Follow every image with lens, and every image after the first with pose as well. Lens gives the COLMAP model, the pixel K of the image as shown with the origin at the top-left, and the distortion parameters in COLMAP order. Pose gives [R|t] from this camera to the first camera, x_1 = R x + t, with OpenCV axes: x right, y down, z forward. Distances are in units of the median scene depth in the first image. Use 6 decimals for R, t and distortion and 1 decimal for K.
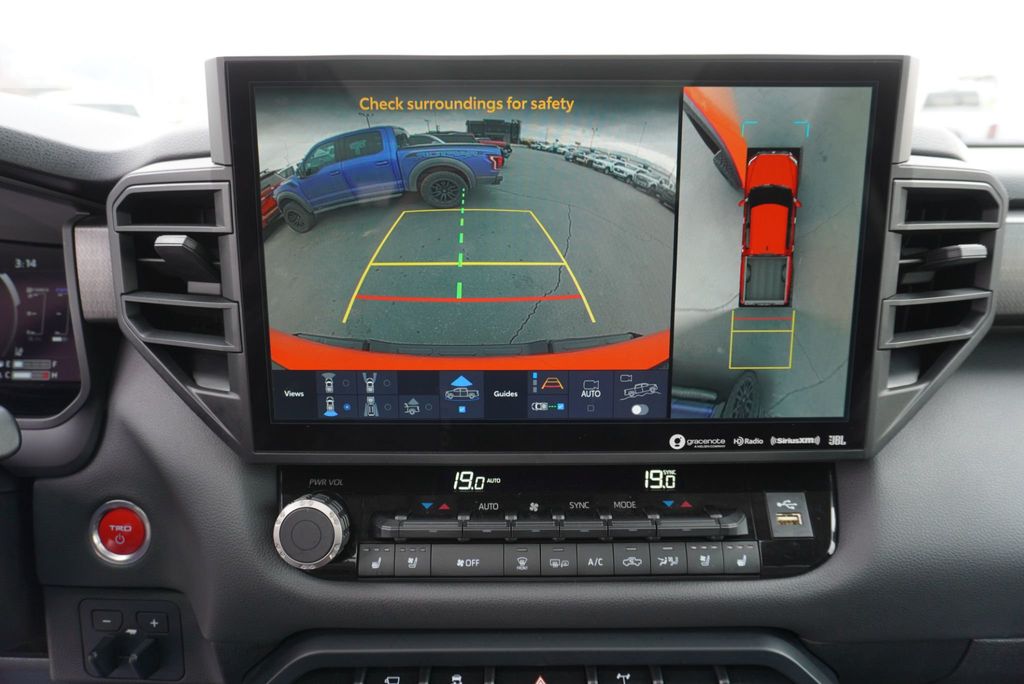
lens RADIAL K [[688.0, 0, 512.8], [0, 688.0, 340.9], [0, 0, 1]] dist [-0.037749, 0.018726]
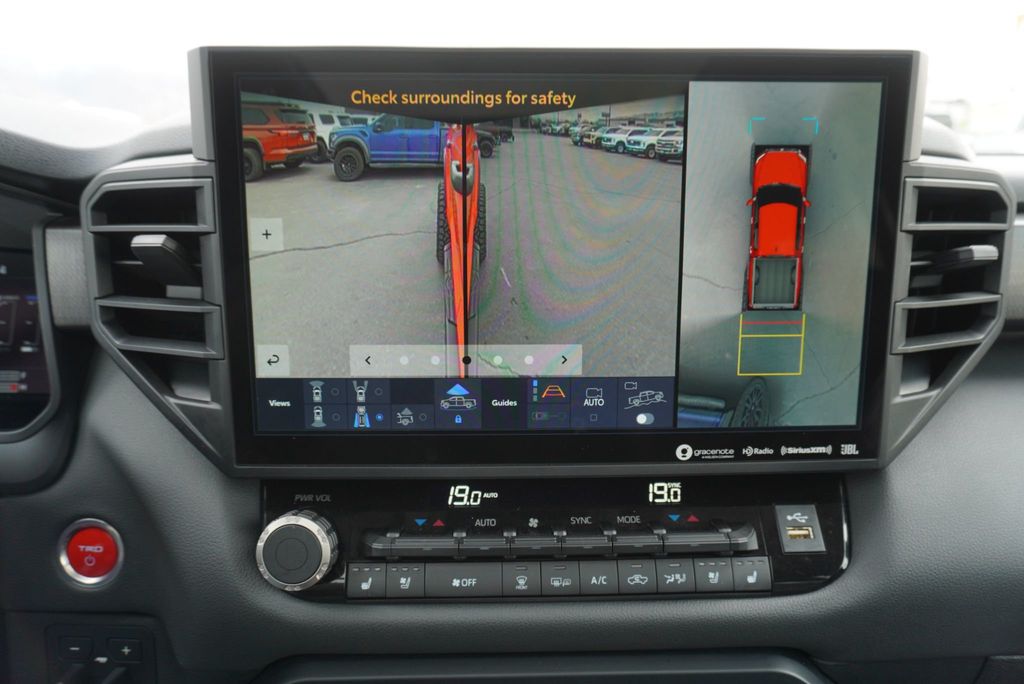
lens RADIAL K [[688.0, 0, 510.4], [0, 688.0, 340.2], [0, 0, 1]] dist [-0.037749, 0.018726]
pose [[0.999707, -0.002219, 0.024107, -0.023931], [0.002880, 0.999620, -0.027406, 0.016783], [-0.024037, 0.027468, 0.999334, 0.048169]]
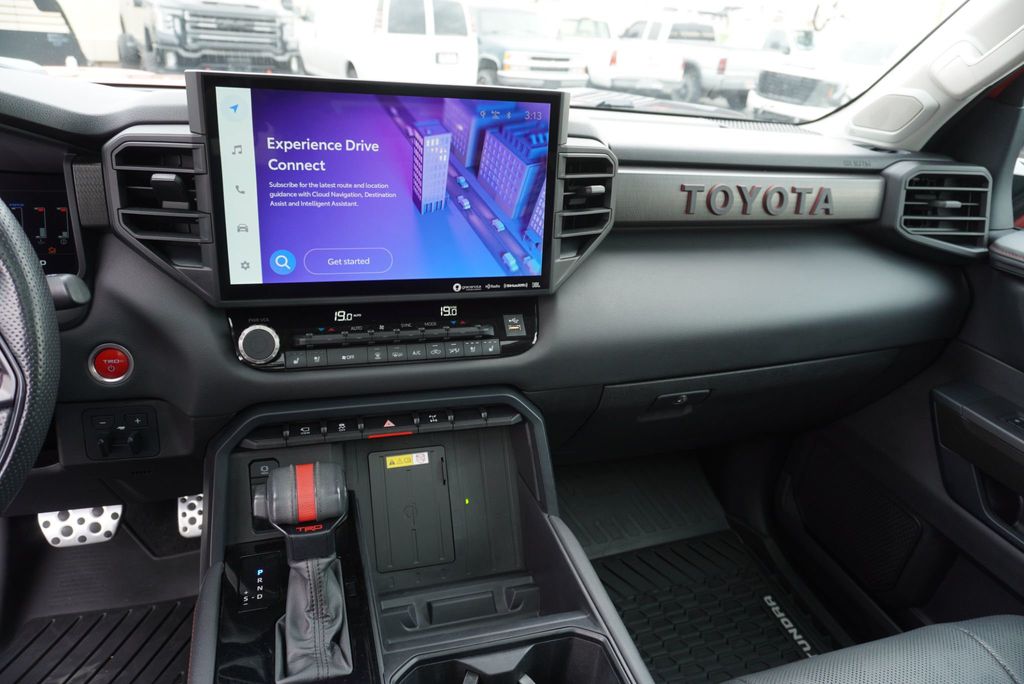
lens RADIAL K [[688.0, 0, 520.0], [0, 688.0, 343.7], [0, 0, 1]] dist [-0.037749, 0.018726]
pose [[0.947041, -0.055384, 0.316299, -0.209296], [0.014337, 0.991324, 0.130655, 0.052244], [-0.320791, -0.119201, 0.939619, -0.877487]]
